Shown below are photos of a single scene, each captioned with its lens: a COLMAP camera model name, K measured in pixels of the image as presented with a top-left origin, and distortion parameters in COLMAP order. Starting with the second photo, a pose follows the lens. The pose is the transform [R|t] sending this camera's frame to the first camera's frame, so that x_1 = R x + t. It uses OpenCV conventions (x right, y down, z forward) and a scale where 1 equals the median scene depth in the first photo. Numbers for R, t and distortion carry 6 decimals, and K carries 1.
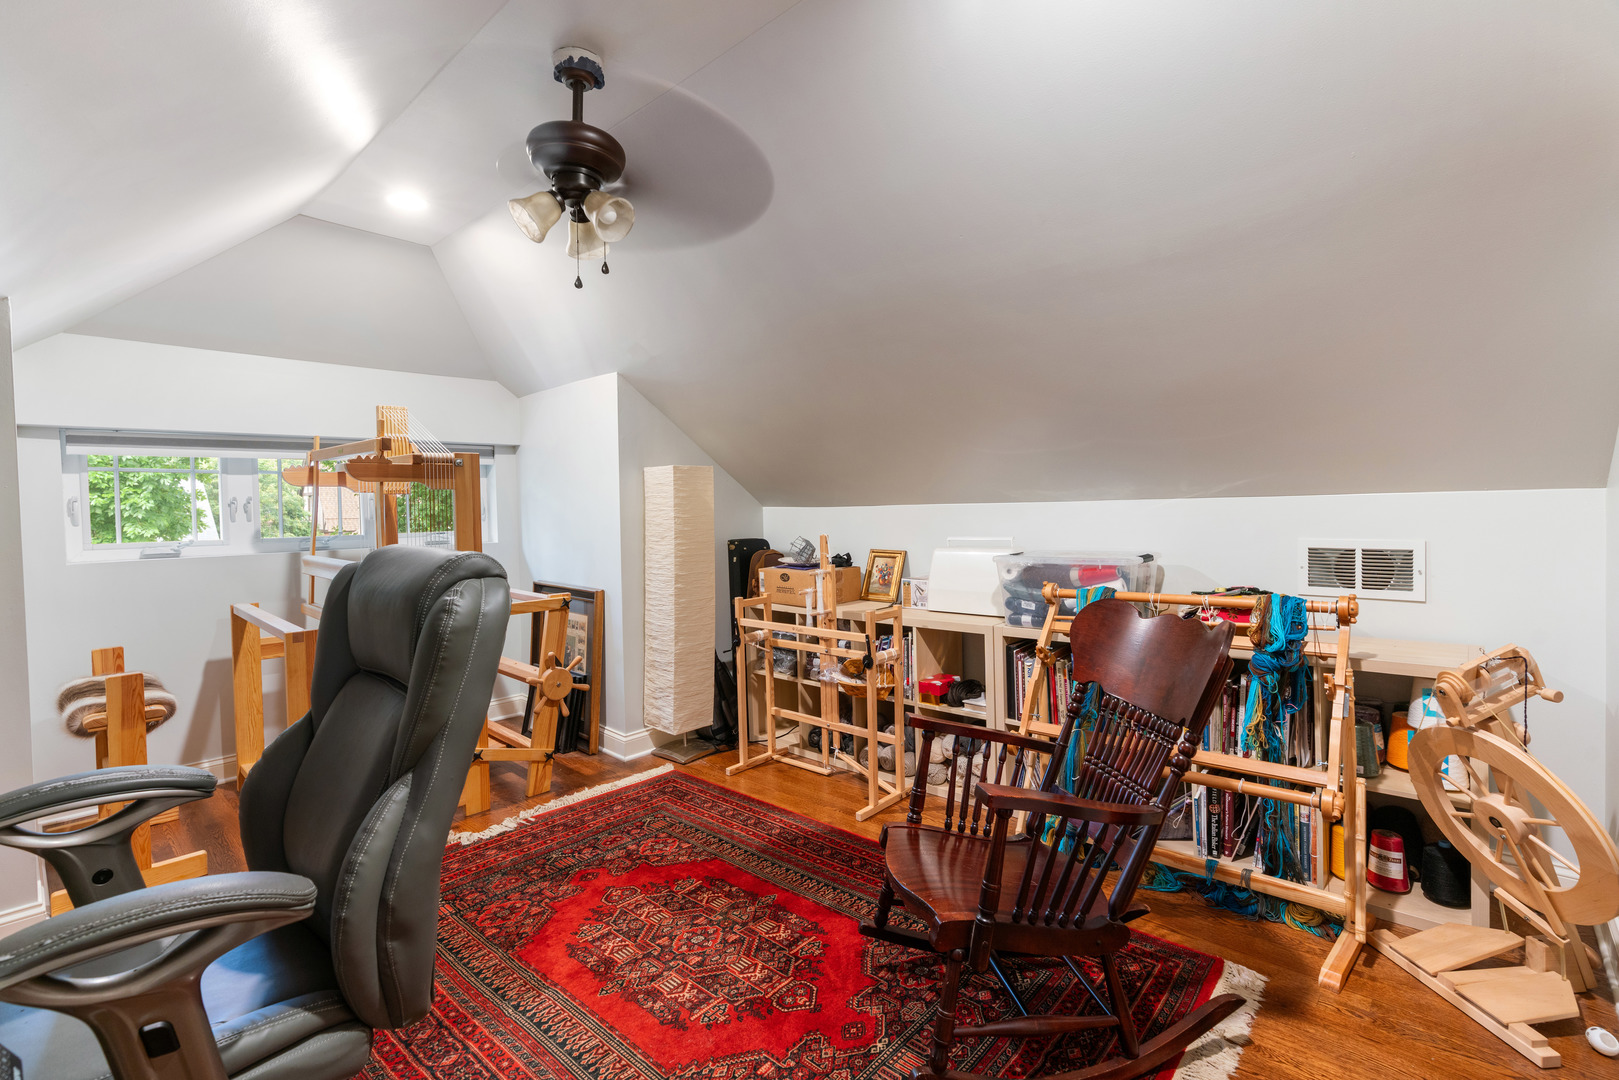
lens RADIAL K [[746.1, 0, 820.6], [0, 746.1, 525.0], [0, 0, 1]] dist [-0.012327, 0.001648]
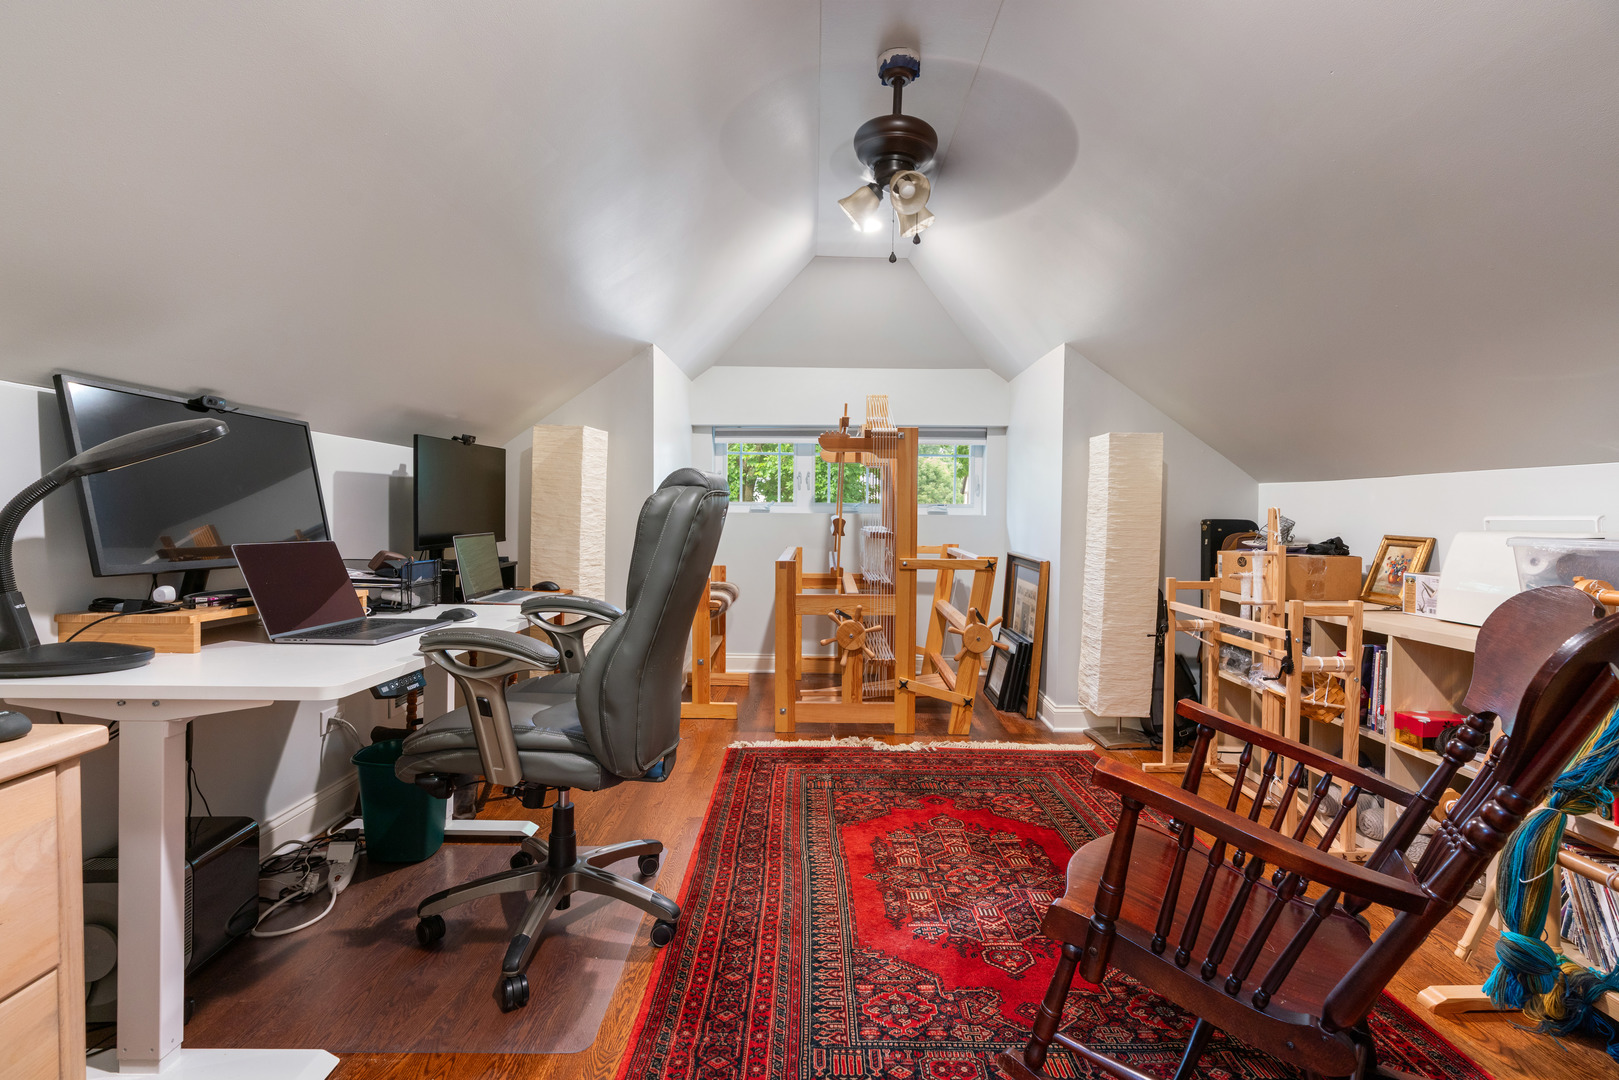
lens RADIAL K [[746.1, 0, 816.6], [0, 746.1, 539.1], [0, 0, 1]] dist [-0.012327, 0.001648]
pose [[0.652871, 0.051116, -0.755742, 0.290593], [-0.045421, 0.998567, 0.028302, 0.046759], [0.756106, 0.015849, 0.654258, 0.103960]]
